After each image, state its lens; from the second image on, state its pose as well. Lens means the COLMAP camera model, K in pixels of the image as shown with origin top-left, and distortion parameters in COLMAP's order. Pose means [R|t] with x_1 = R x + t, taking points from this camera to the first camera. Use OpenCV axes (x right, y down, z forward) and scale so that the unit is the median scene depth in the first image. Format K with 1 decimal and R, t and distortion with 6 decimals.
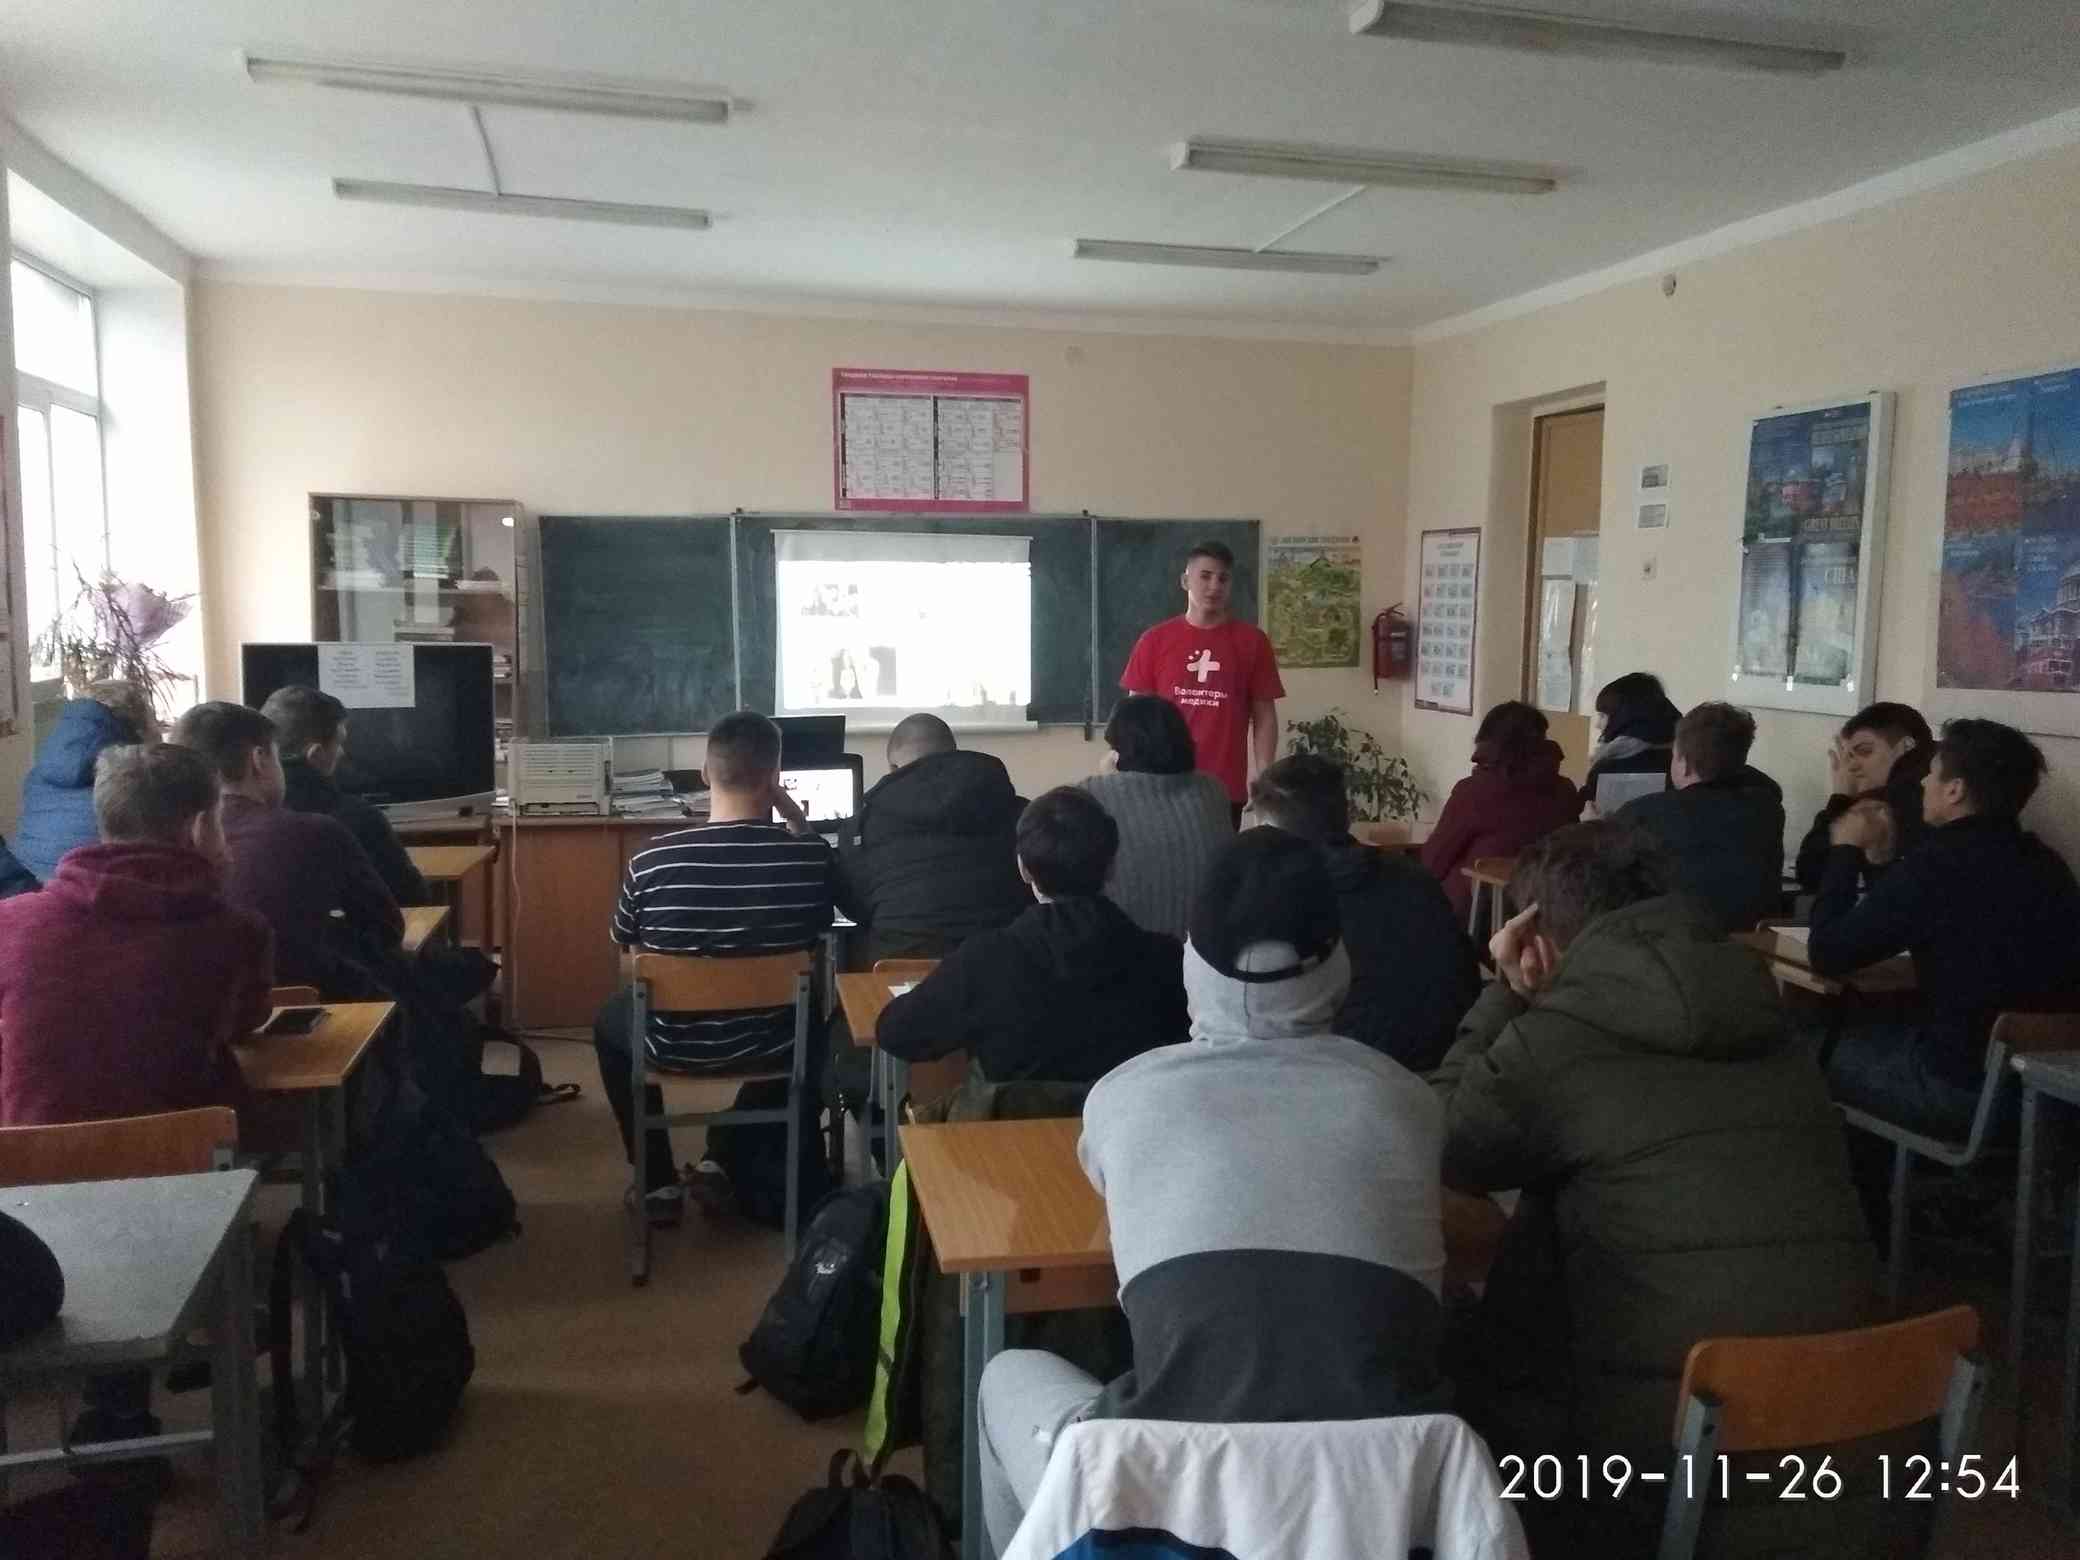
lens RADIAL K [[1685.9, 0, 1040.0], [0, 1685.9, 780.0], [0, 0, 1]] dist [0.111920, -0.179577]
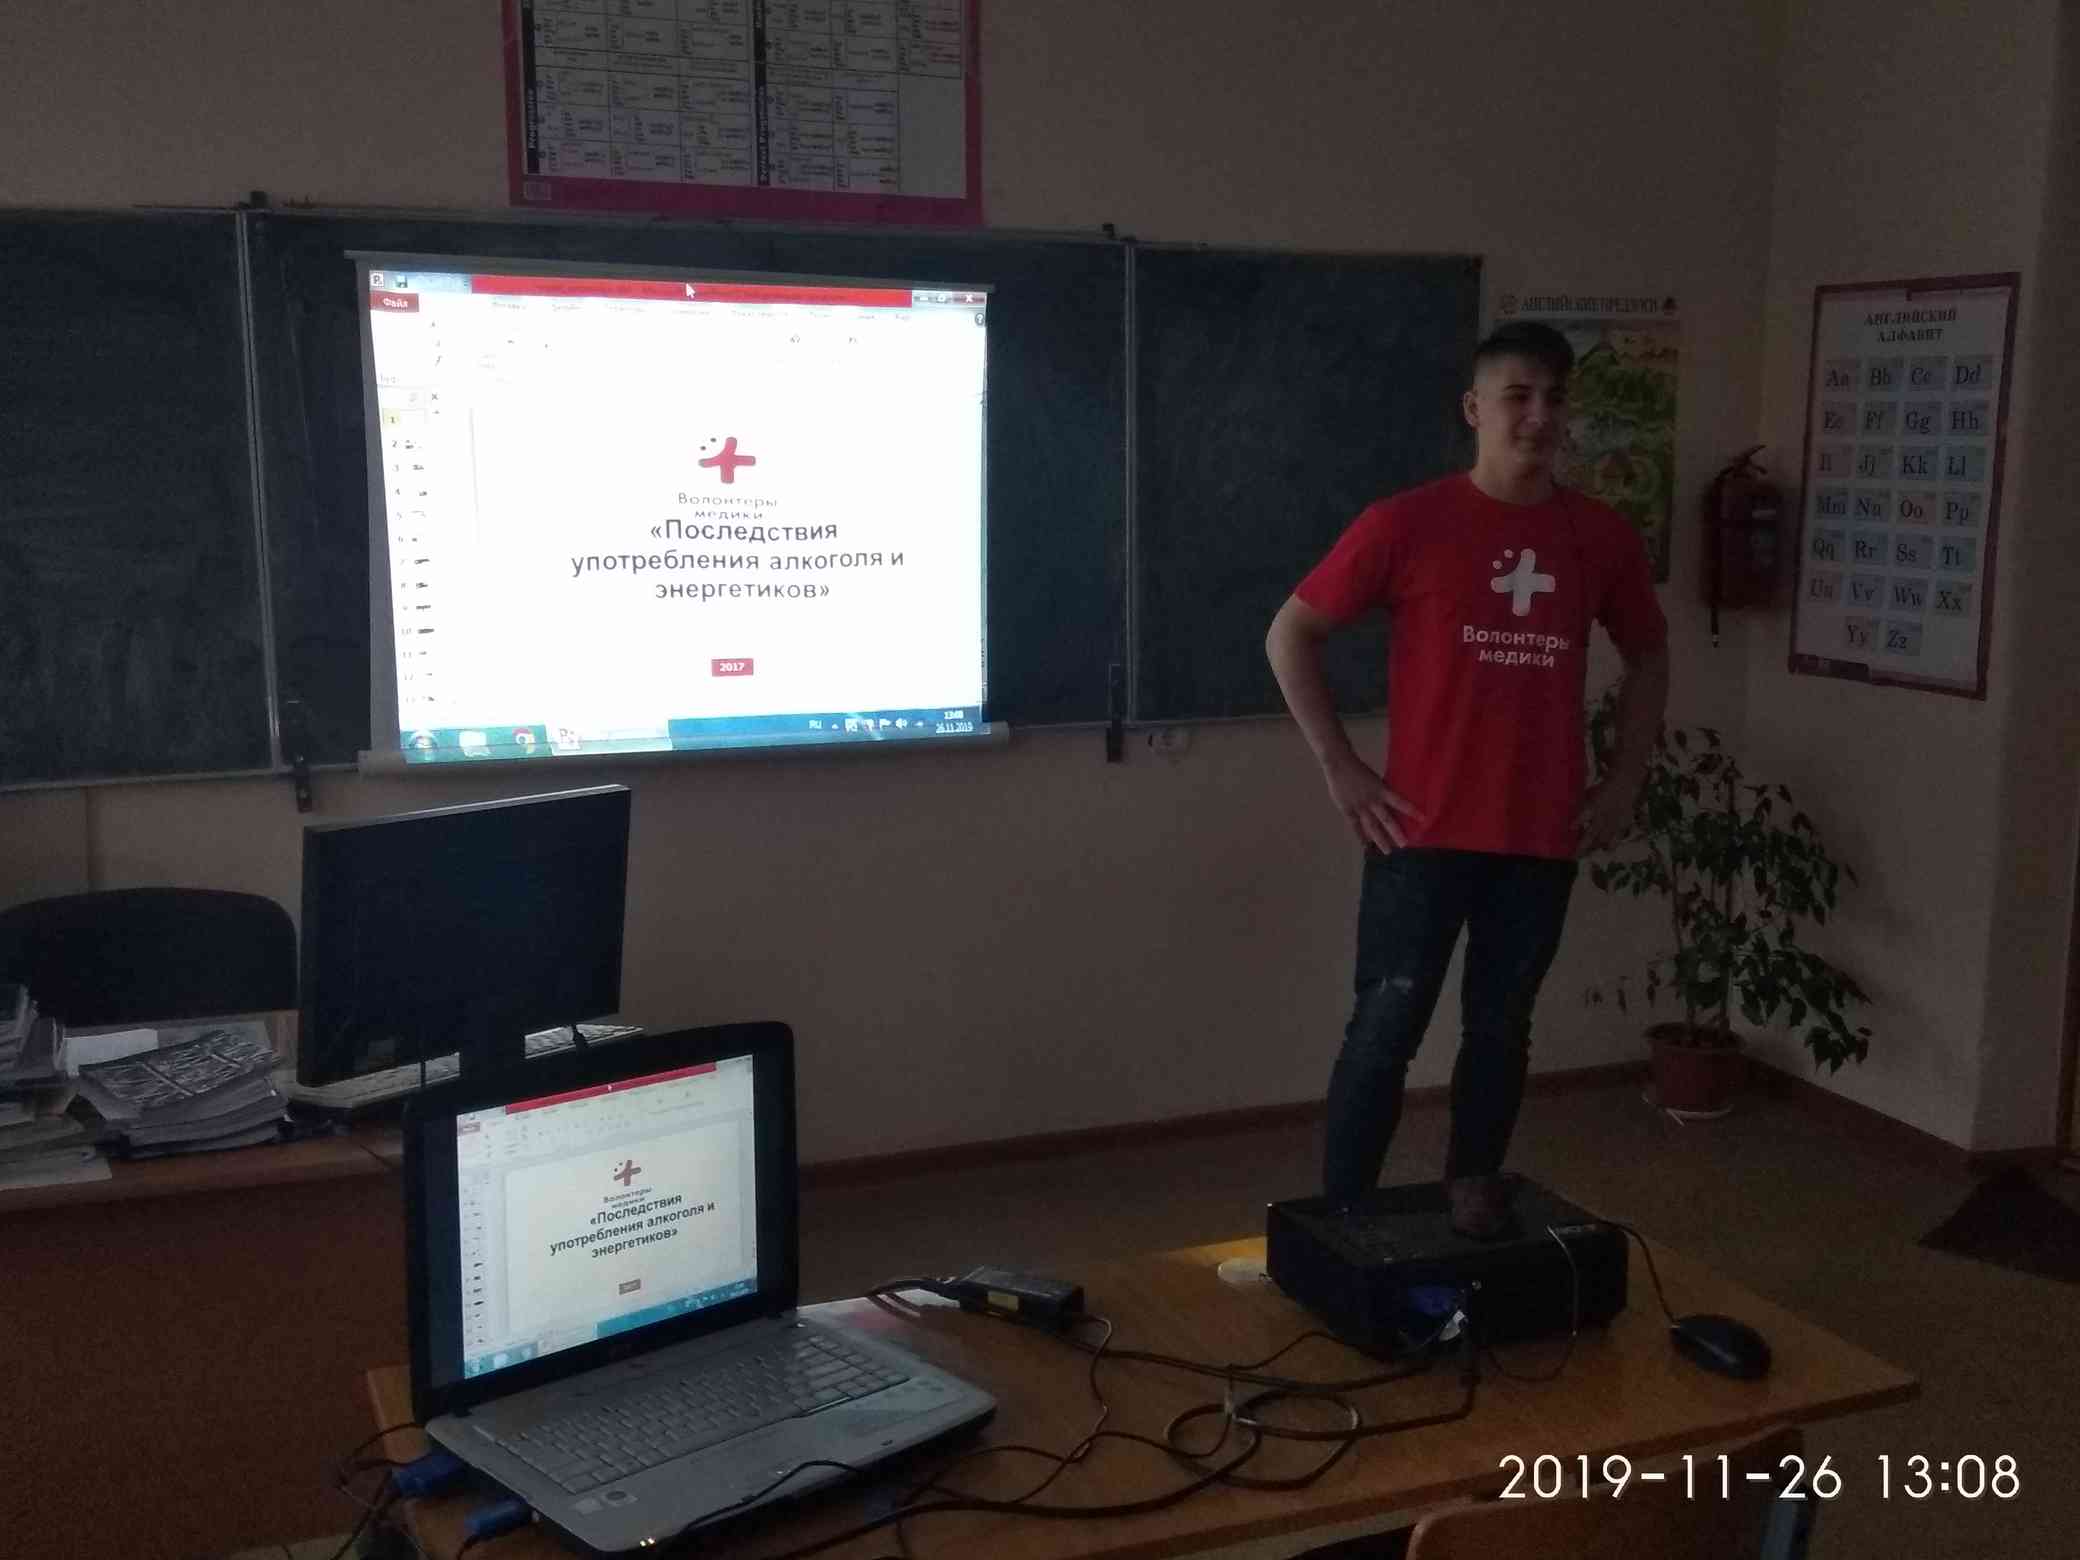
lens RADIAL K [[2155.8, 0, 1040.0], [0, 2155.8, 780.0], [0, 0, 1]] dist [0.044440, -0.028199]
pose [[0.985651, -0.023744, 0.167119, -0.086001], [0.015105, 0.998492, 0.052775, -0.049610], [-0.168120, -0.049494, 0.984523, 0.468574]]
